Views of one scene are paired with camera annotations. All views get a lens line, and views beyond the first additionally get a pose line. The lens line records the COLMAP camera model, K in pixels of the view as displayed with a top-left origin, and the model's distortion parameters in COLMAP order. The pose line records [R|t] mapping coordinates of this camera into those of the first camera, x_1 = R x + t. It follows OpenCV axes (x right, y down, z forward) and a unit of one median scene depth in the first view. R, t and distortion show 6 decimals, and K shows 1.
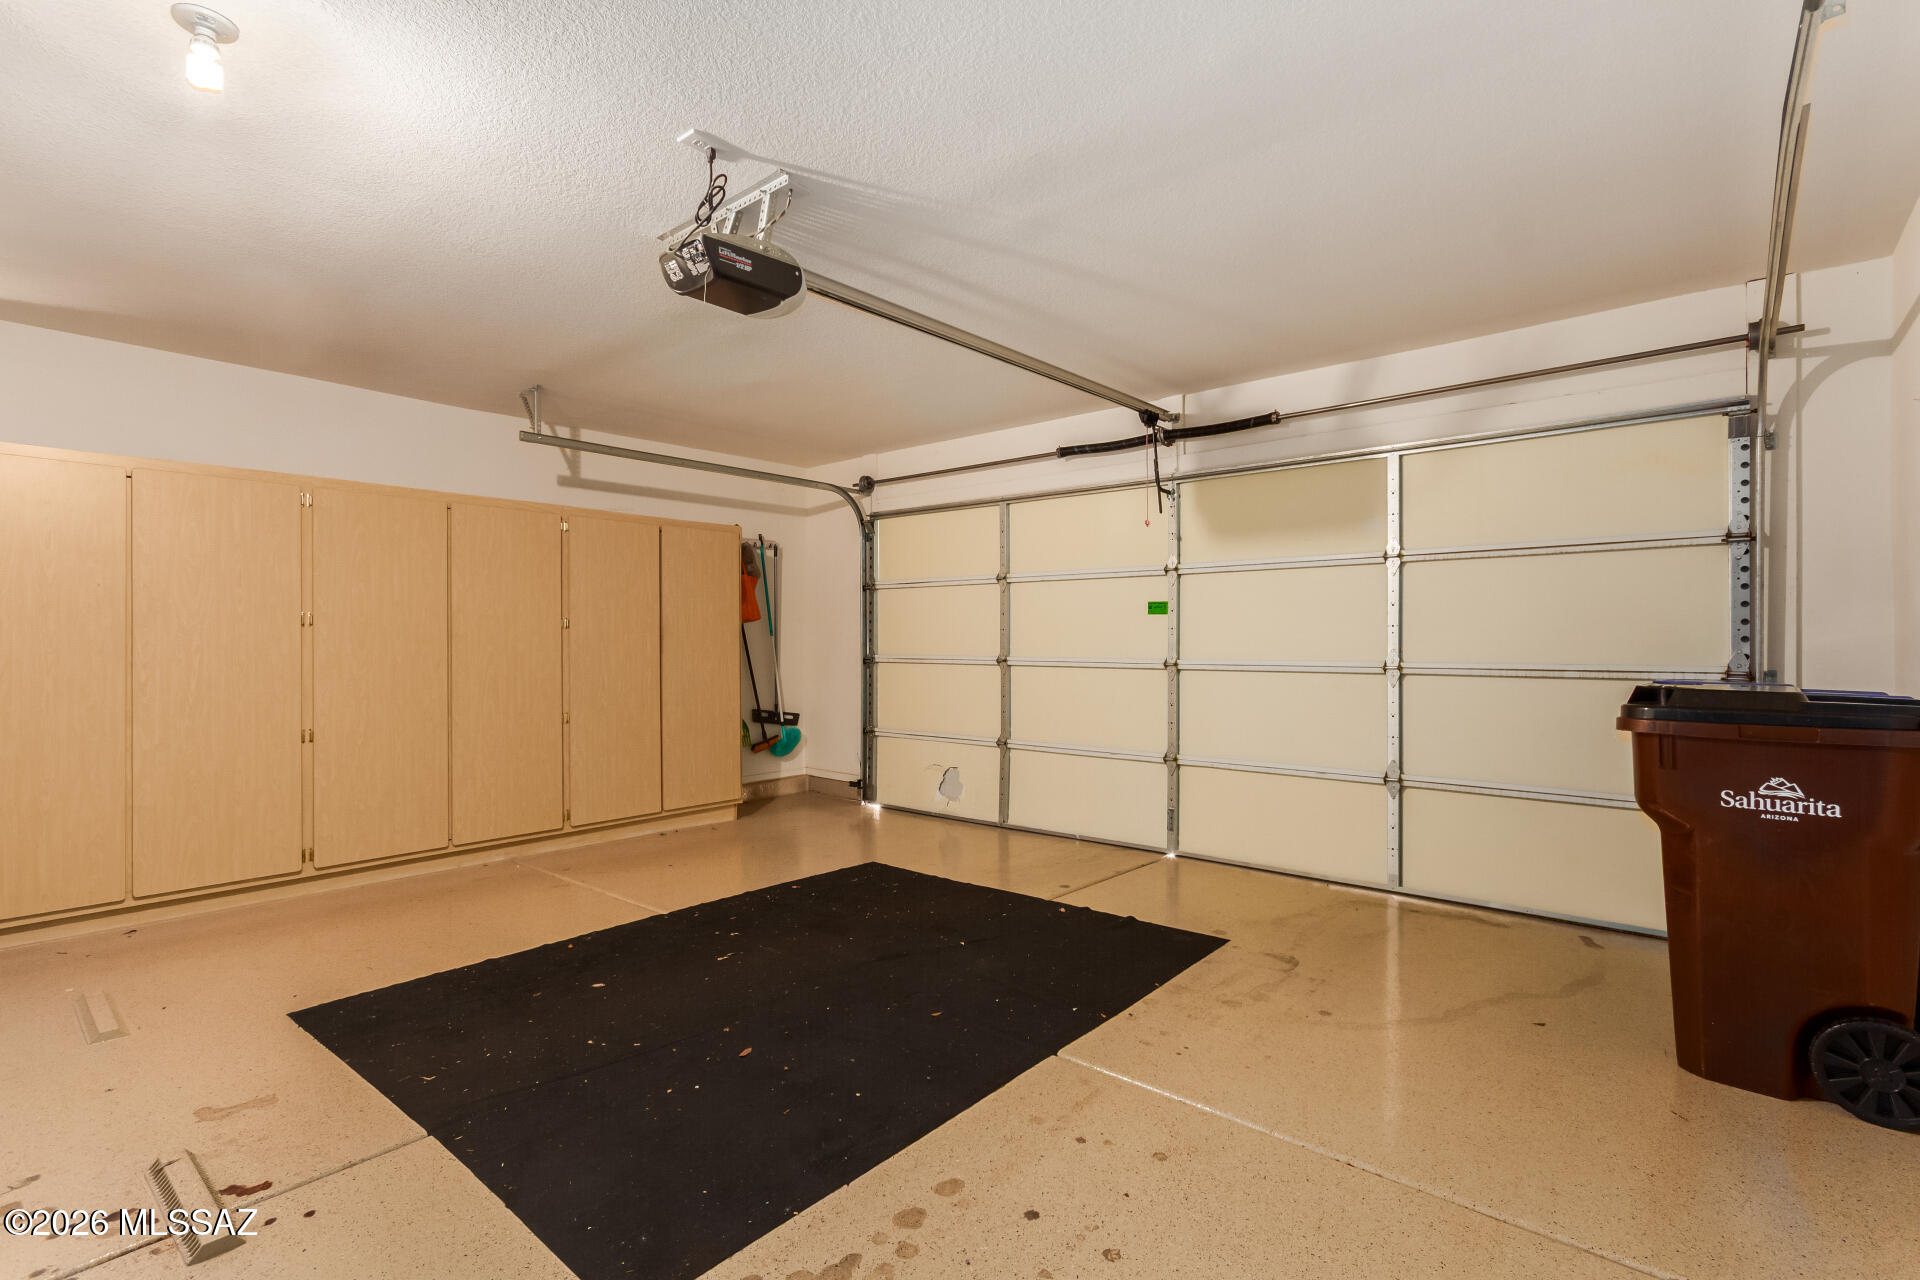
lens RADIAL K [[897.6, 0, 965.4], [0, 897.6, 641.3], [0, 0, 1]] dist [-0.000282, 0.000272]
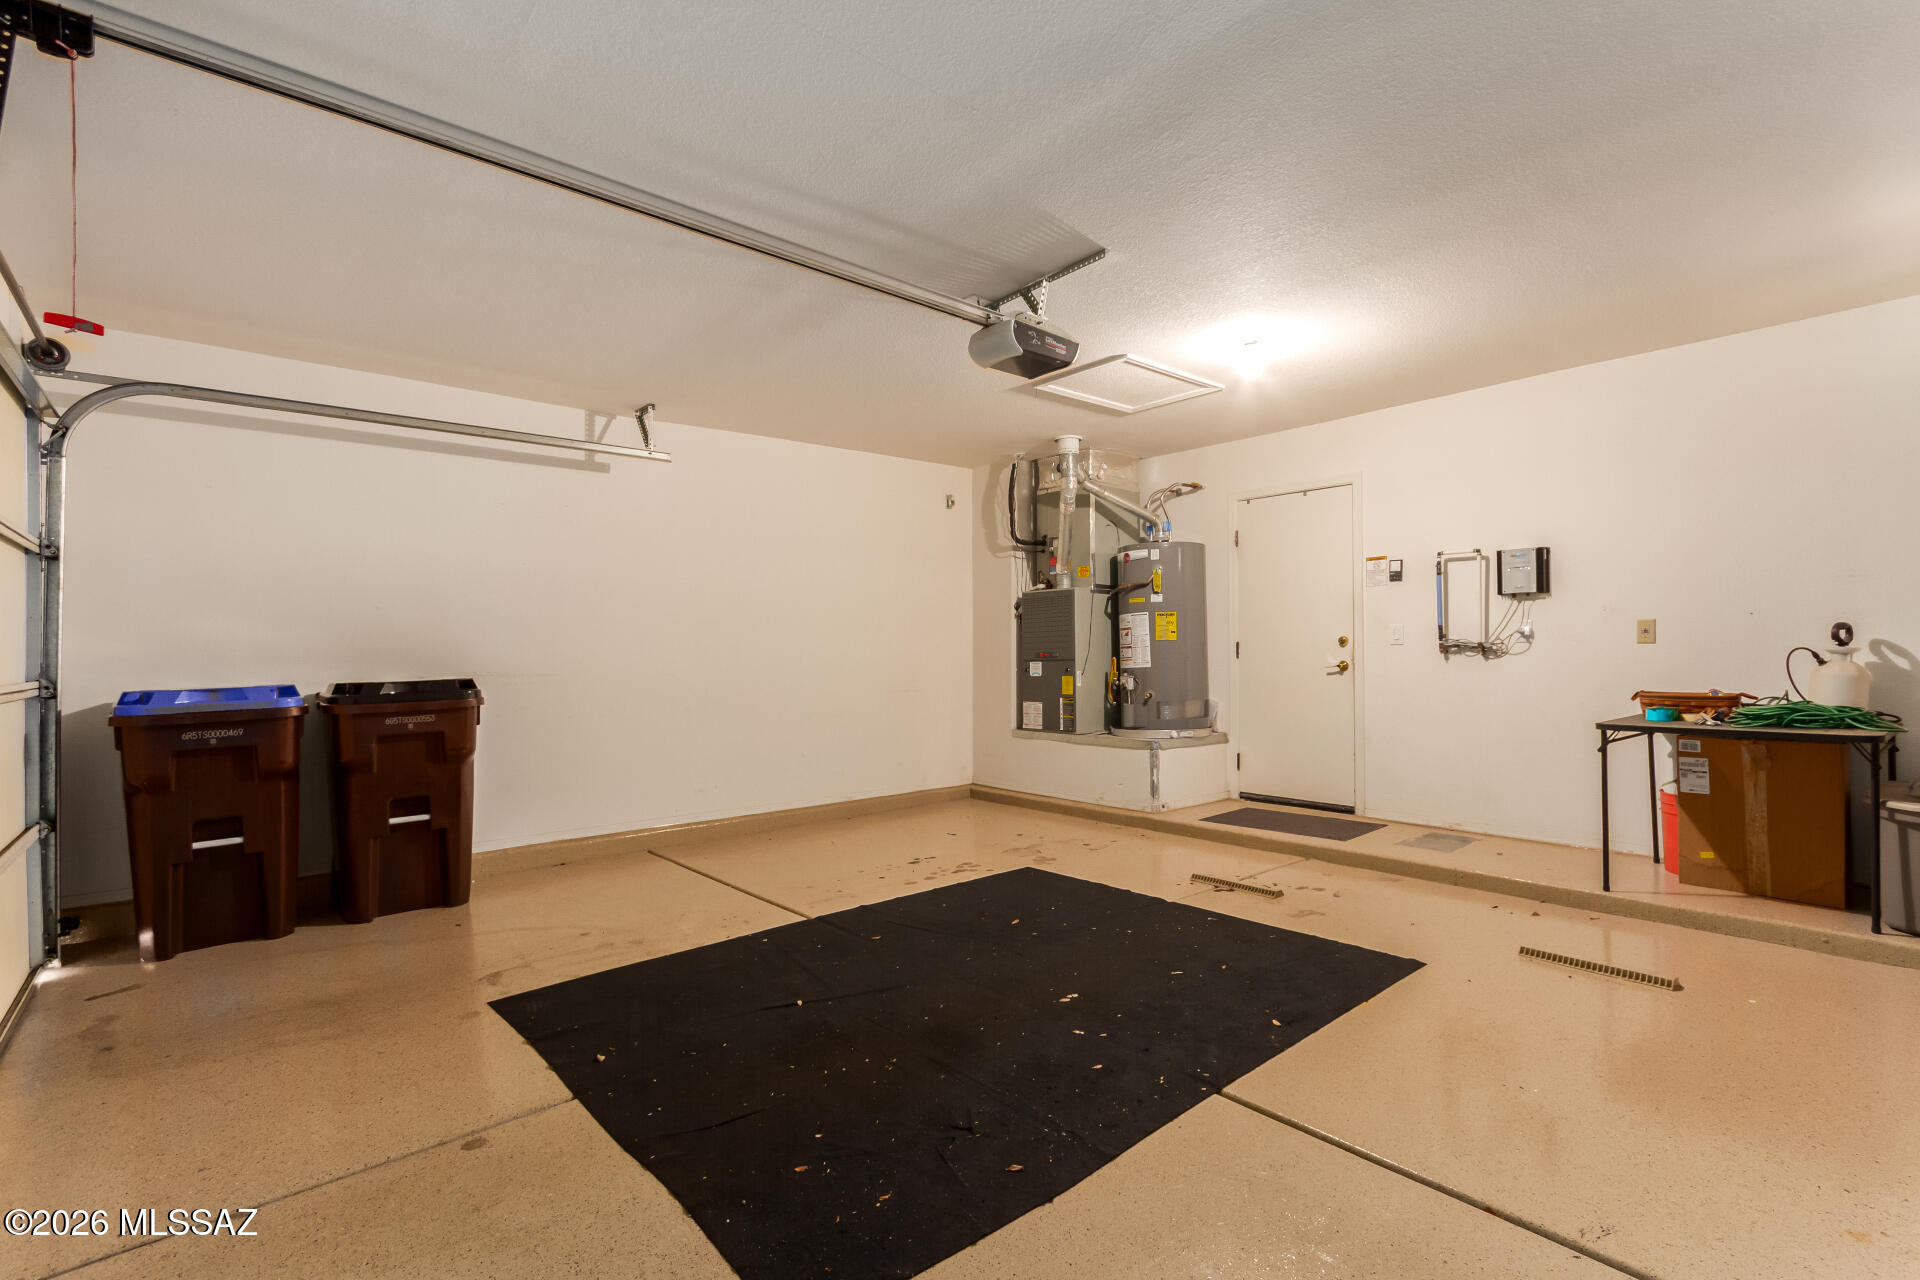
lens RADIAL K [[897.6, 0, 961.7], [0, 897.6, 644.9], [0, 0, 1]] dist [-0.000282, 0.000272]
pose [[-0.986514, 0.014372, 0.163043, -0.350503], [0.013078, 0.999874, -0.009006, 0.012391], [-0.163152, -0.006752, -0.986578, 2.144623]]
